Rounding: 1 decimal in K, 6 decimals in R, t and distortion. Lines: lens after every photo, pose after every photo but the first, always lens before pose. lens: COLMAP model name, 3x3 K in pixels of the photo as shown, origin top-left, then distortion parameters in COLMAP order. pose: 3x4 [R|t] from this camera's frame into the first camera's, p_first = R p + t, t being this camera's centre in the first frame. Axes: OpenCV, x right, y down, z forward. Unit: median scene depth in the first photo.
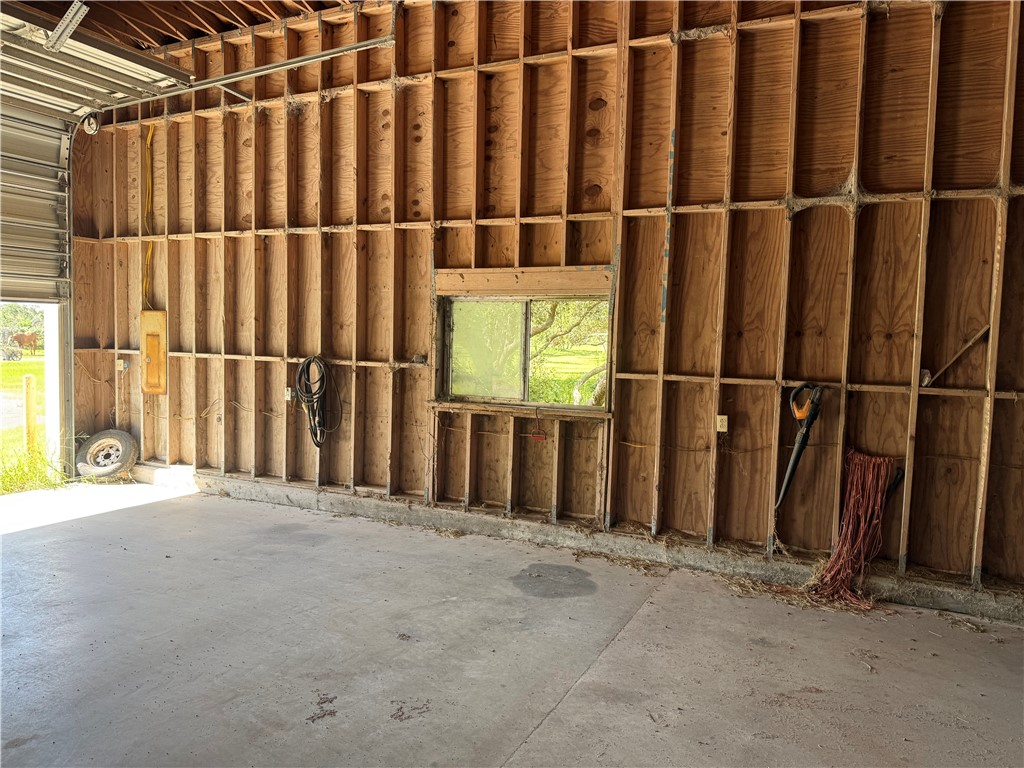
lens RADIAL K [[723.0, 0, 512.0], [0, 723.0, 384.0], [0, 0, 1]] dist [0.102643, -0.130834]
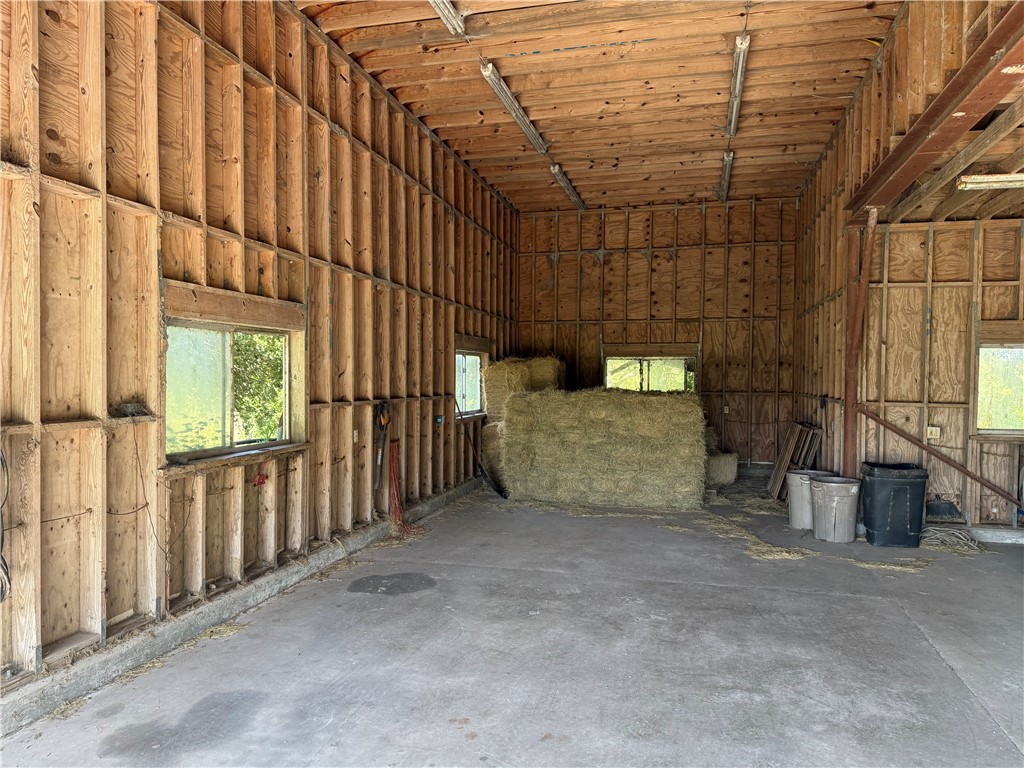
lens RADIAL K [[723.0, 0, 512.0], [0, 723.0, 384.0], [0, 0, 1]] dist [0.102643, -0.130834]
pose [[-0.218076, -0.030098, 0.975468, -1.054764], [0.059503, 0.997255, 0.044073, -0.081257], [-0.974116, 0.067655, -0.215686, 1.000437]]
